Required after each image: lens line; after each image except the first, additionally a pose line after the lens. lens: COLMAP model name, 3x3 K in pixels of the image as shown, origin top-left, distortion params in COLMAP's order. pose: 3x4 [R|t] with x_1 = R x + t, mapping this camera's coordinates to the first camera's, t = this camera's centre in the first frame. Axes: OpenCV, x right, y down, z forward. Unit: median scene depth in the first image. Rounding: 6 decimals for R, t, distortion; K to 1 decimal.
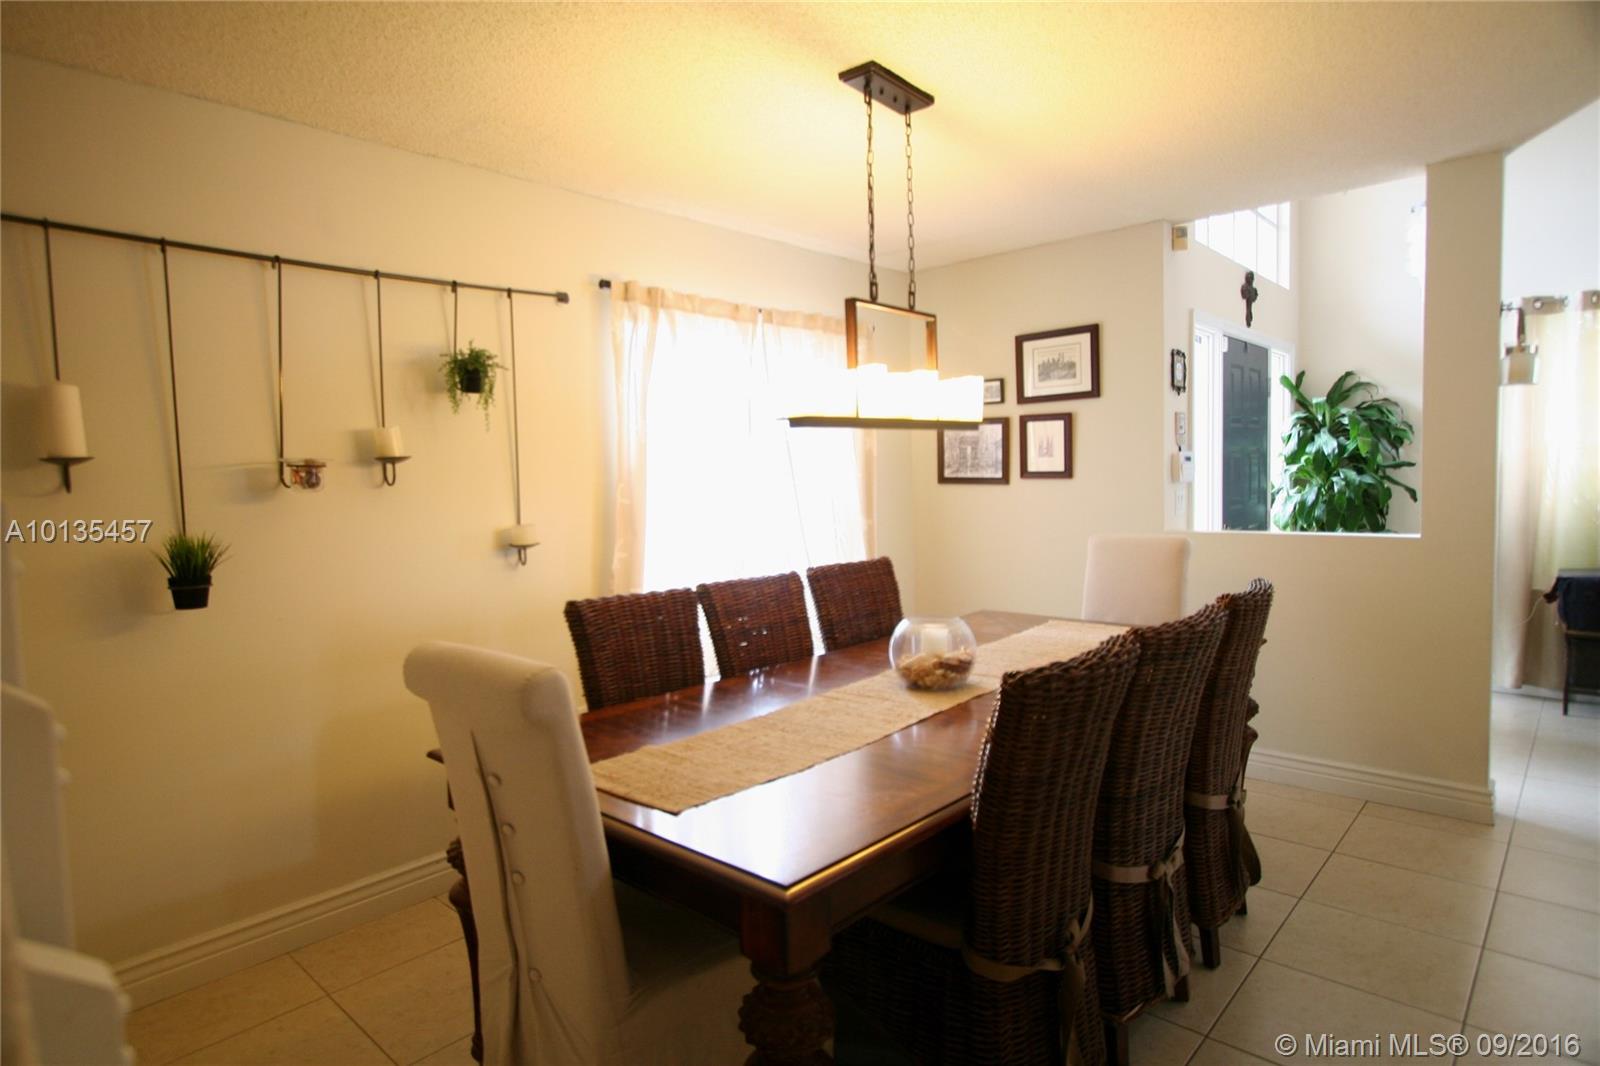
lens RADIAL K [[886.7, 0, 772.0], [0, 886.7, 532.5], [0, 0, 1]] dist [-0.014959, 0.005875]
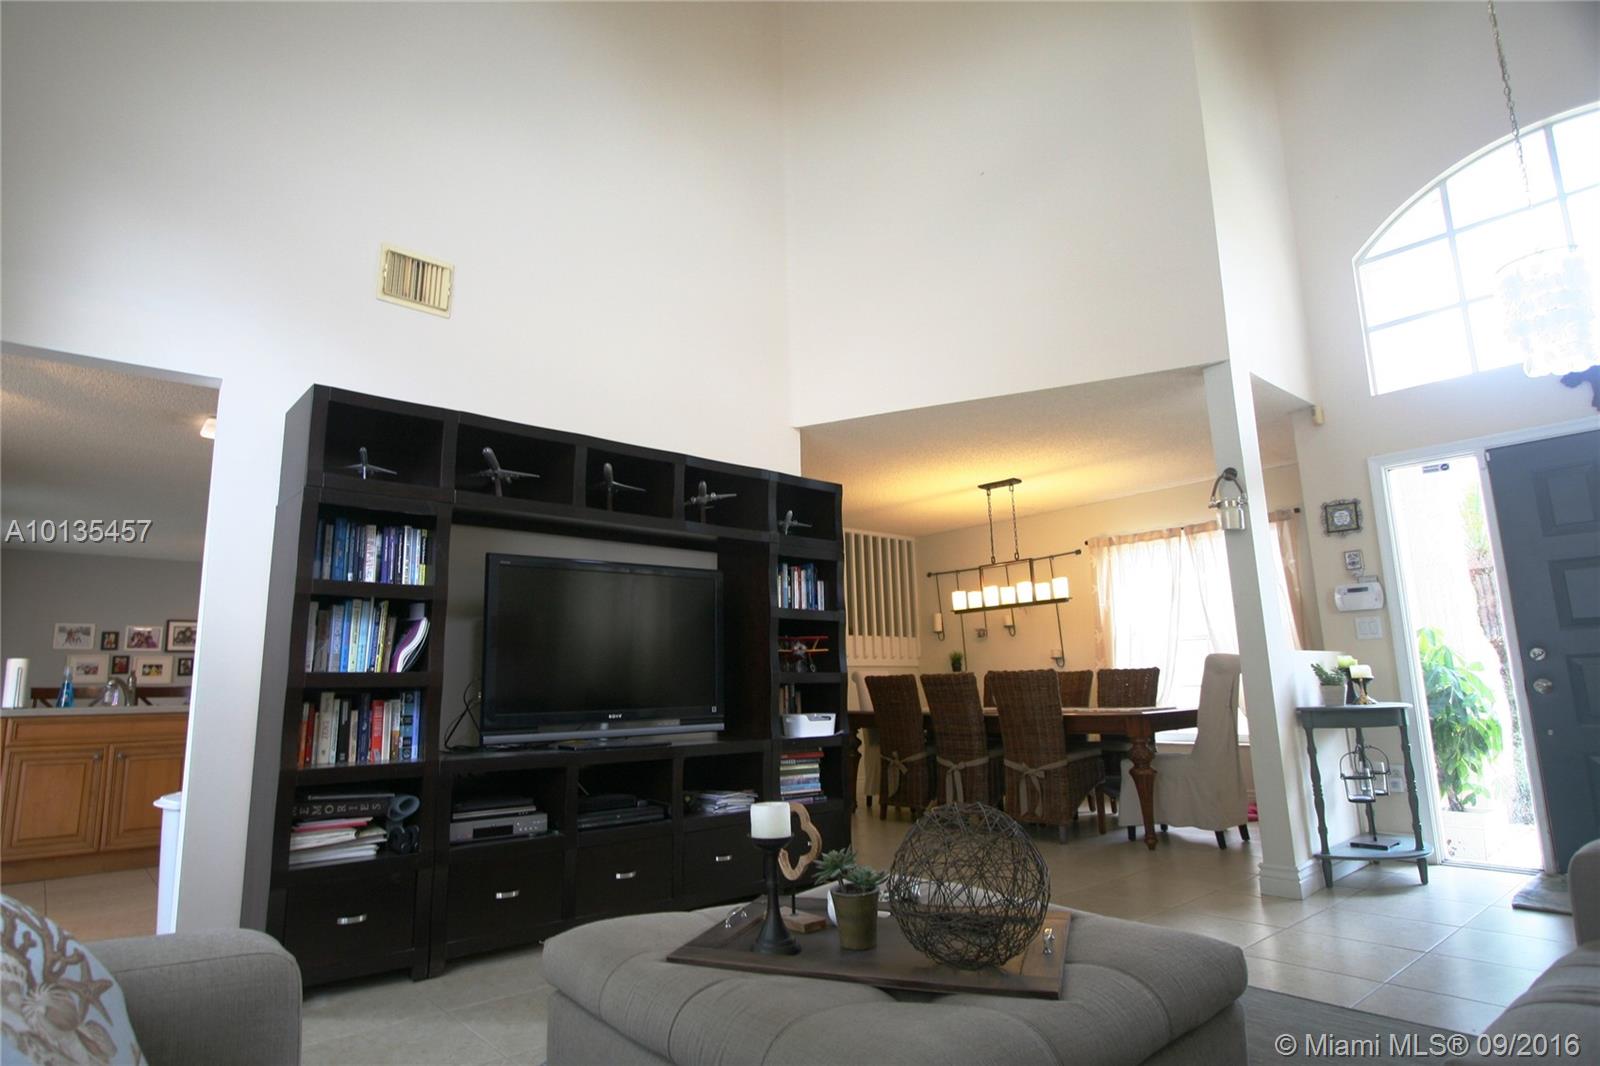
lens RADIAL K [[886.7, 0, 772.0], [0, 886.7, 532.5], [0, 0, 1]] dist [-0.014959, 0.005875]
pose [[-0.115584, -0.144805, -0.982686, 2.248973], [-0.036408, 0.989270, -0.141493, 0.046002], [0.992630, 0.019423, -0.119616, 0.494084]]
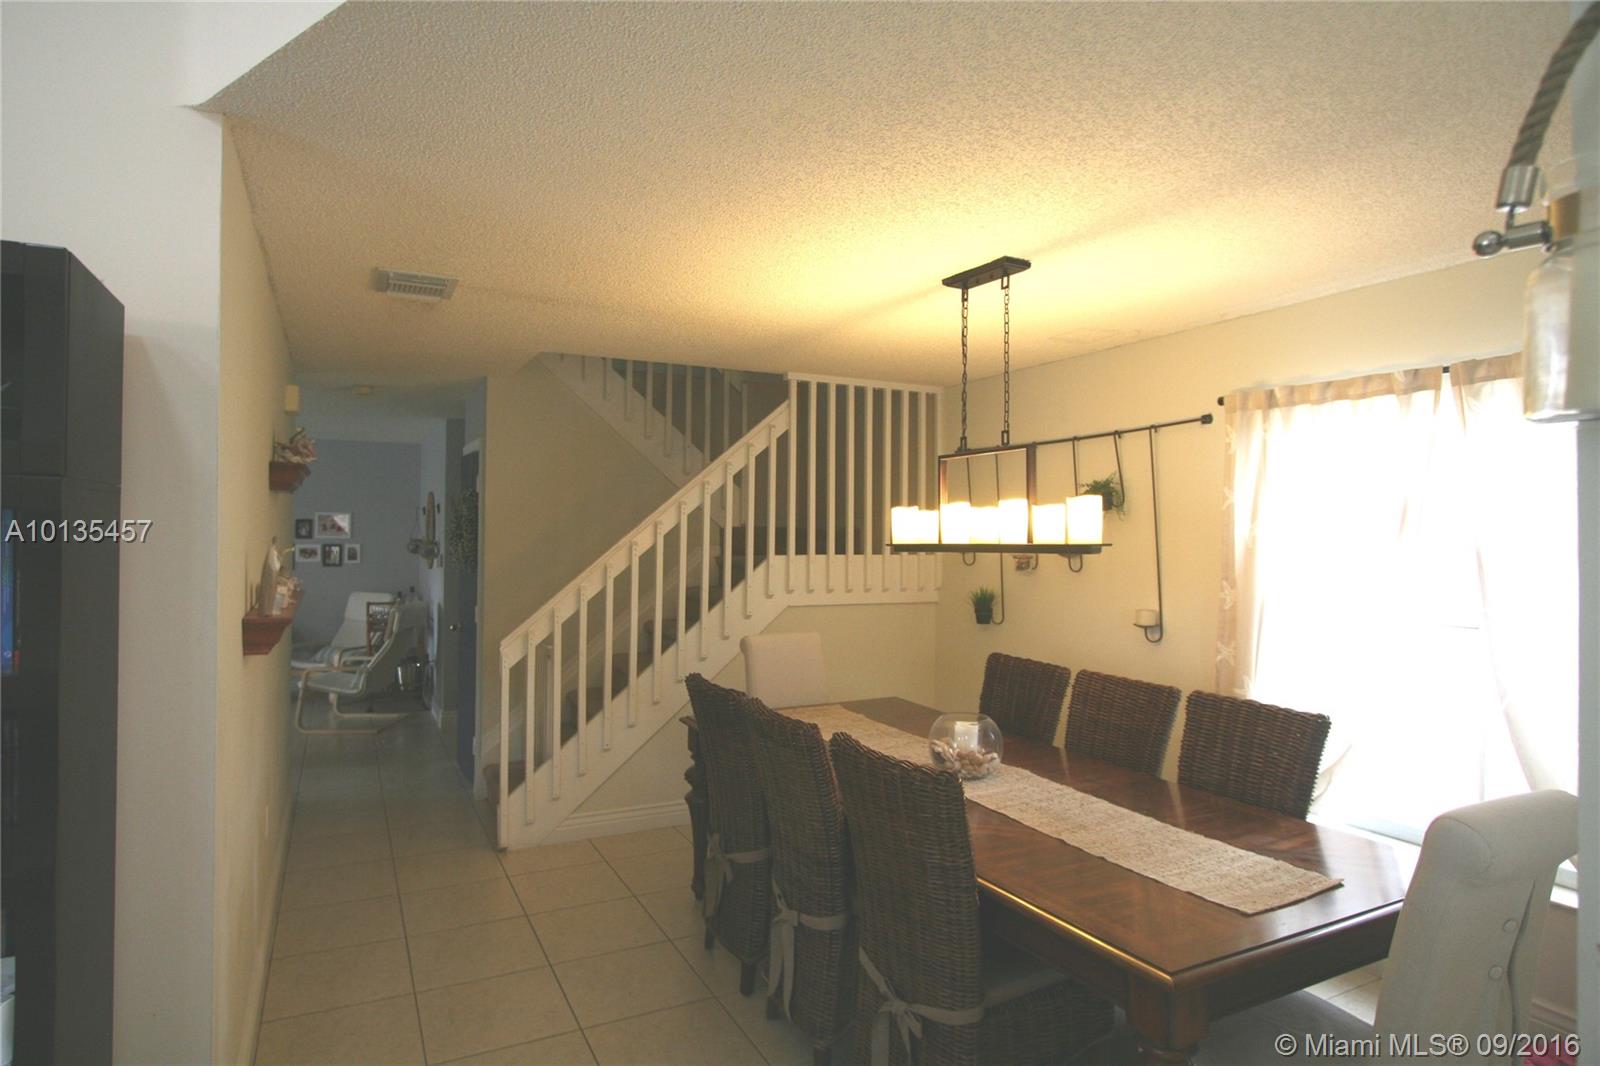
lens RADIAL K [[886.7, 0, 772.0], [0, 886.7, 532.5], [0, 0, 1]] dist [-0.014959, 0.005875]
pose [[-0.356419, 0.025056, -0.933990, 1.080587], [-0.057410, 0.997164, 0.048658, -0.147421], [0.932561, 0.070963, -0.353970, 0.925727]]
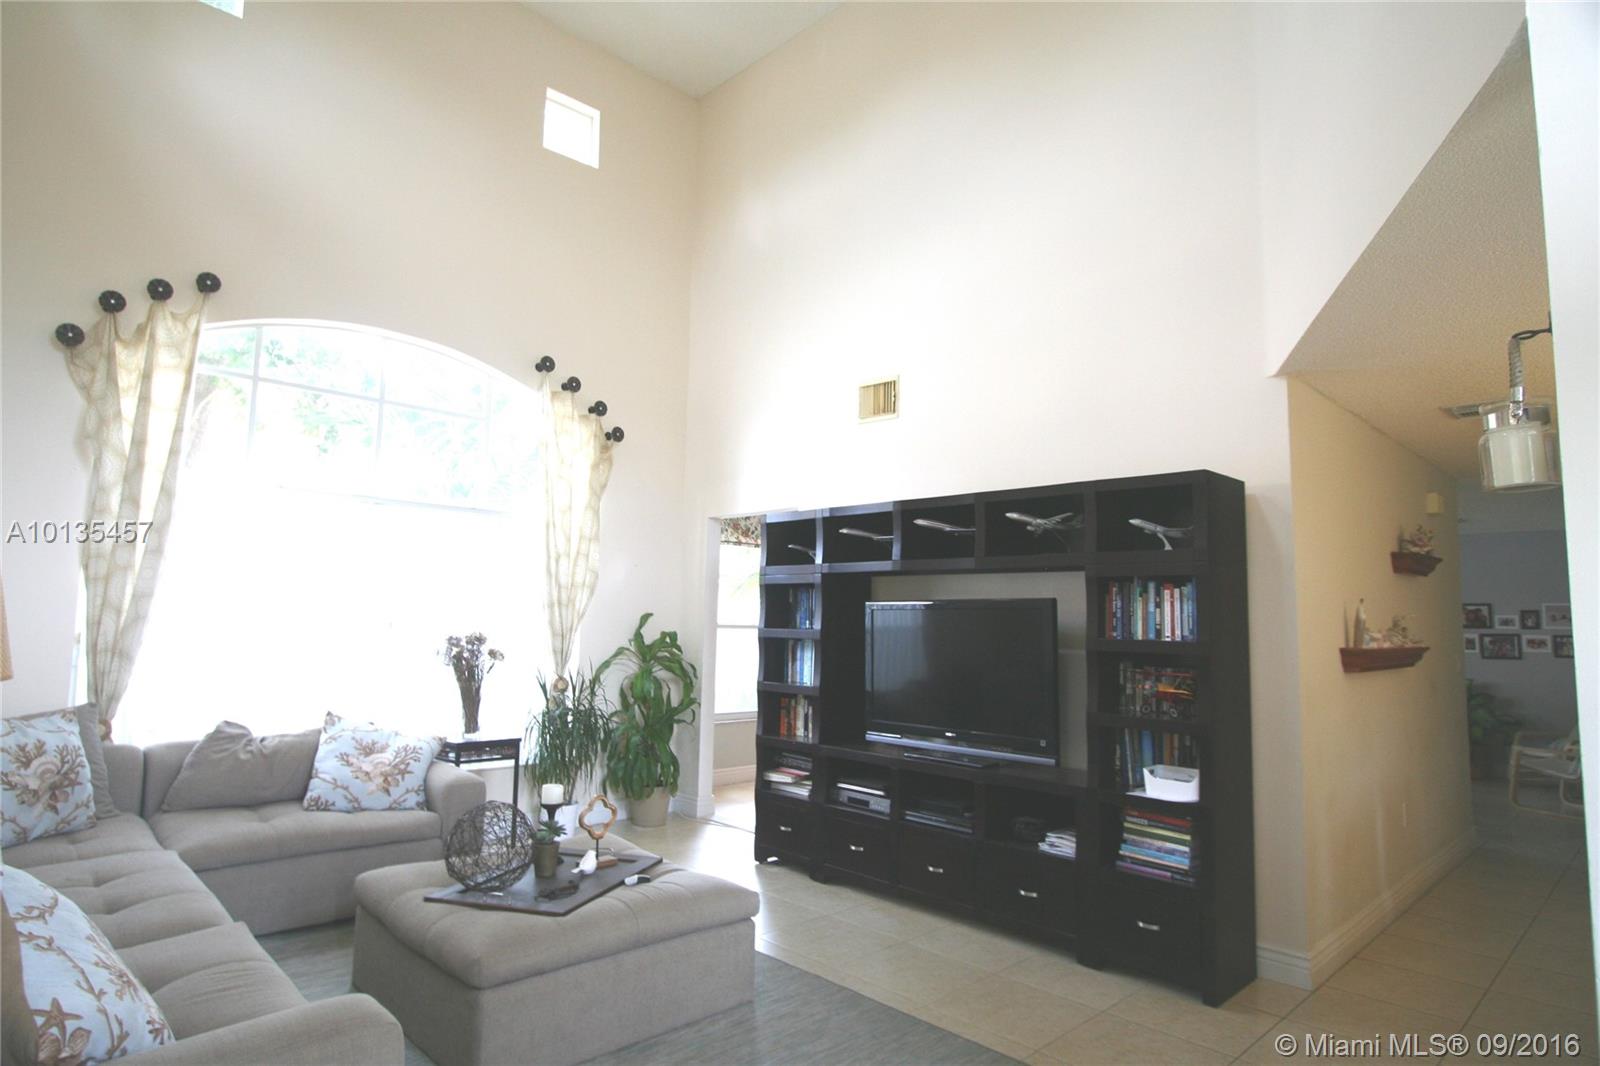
lens RADIAL K [[886.7, 0, 772.0], [0, 886.7, 532.5], [0, 0, 1]] dist [-0.014959, 0.005875]
pose [[-0.997689, 0.014575, 0.066363, 1.253561], [0.011756, 0.999019, -0.042685, -0.128896], [-0.066920, -0.041806, -0.996882, 1.551854]]
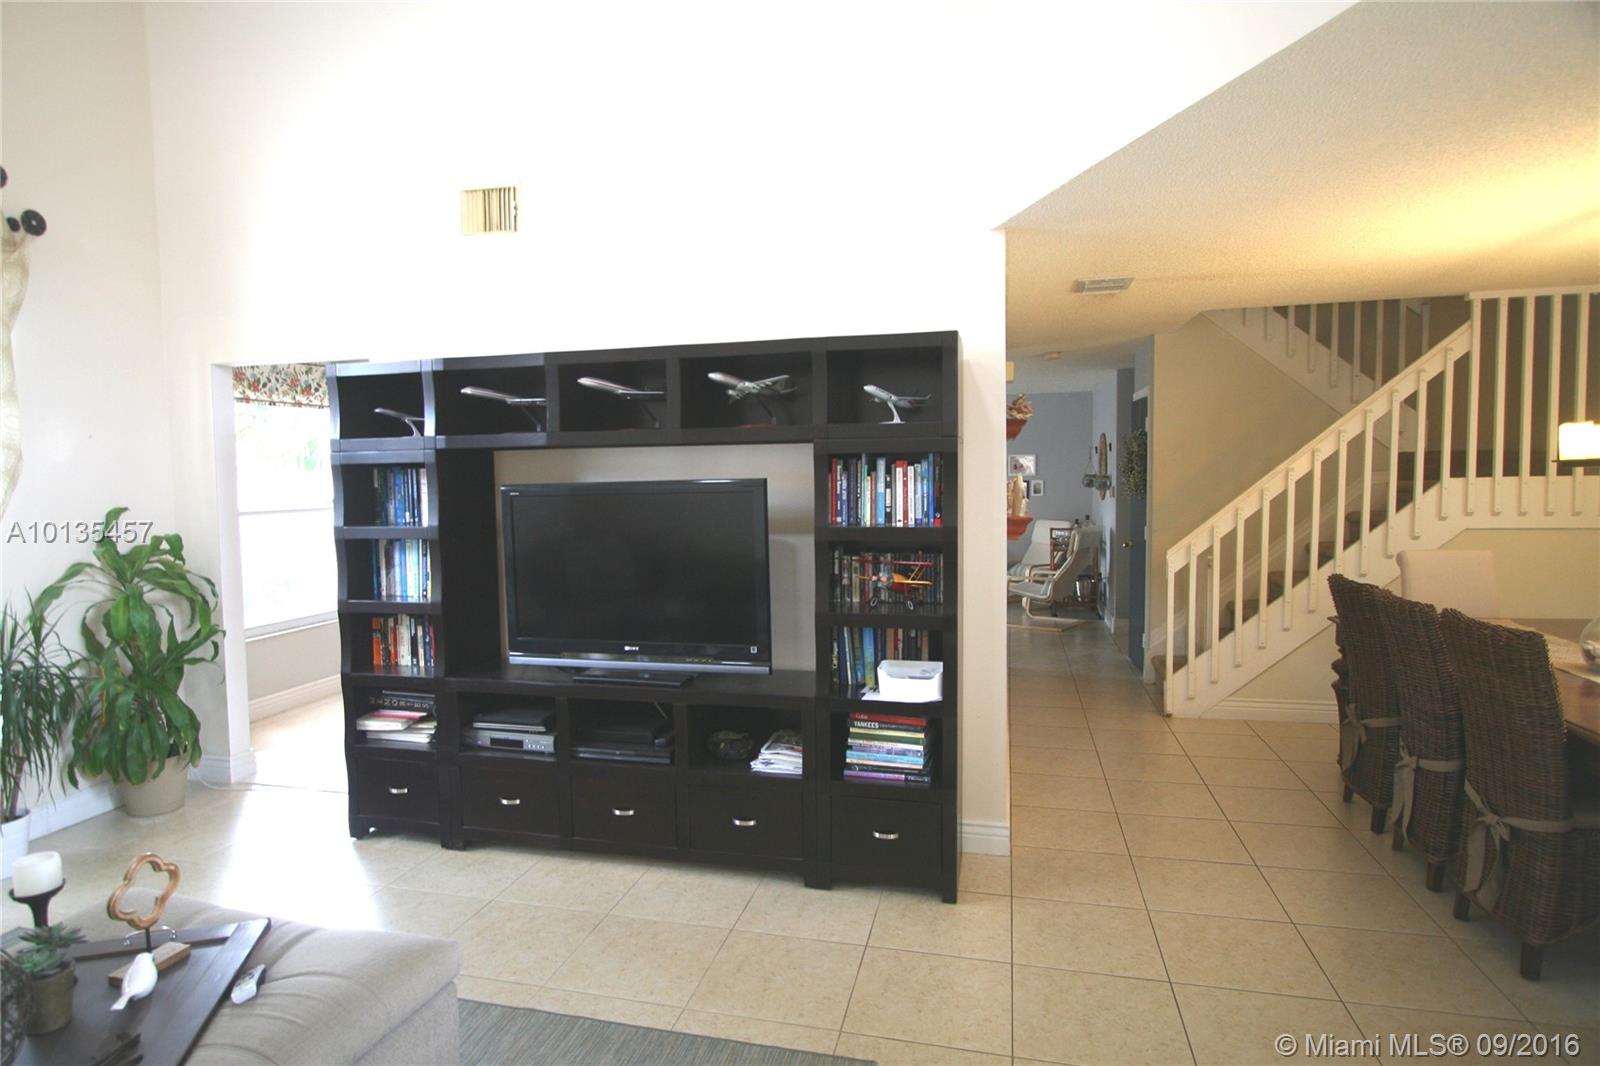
lens RADIAL K [[886.7, 0, 772.0], [0, 886.7, 532.5], [0, 0, 1]] dist [-0.014959, 0.005875]
pose [[-0.880393, 0.075185, -0.468247, 1.428749], [0.014482, 0.991155, 0.131918, -0.160081], [0.474024, 0.109359, -0.873695, 1.191539]]
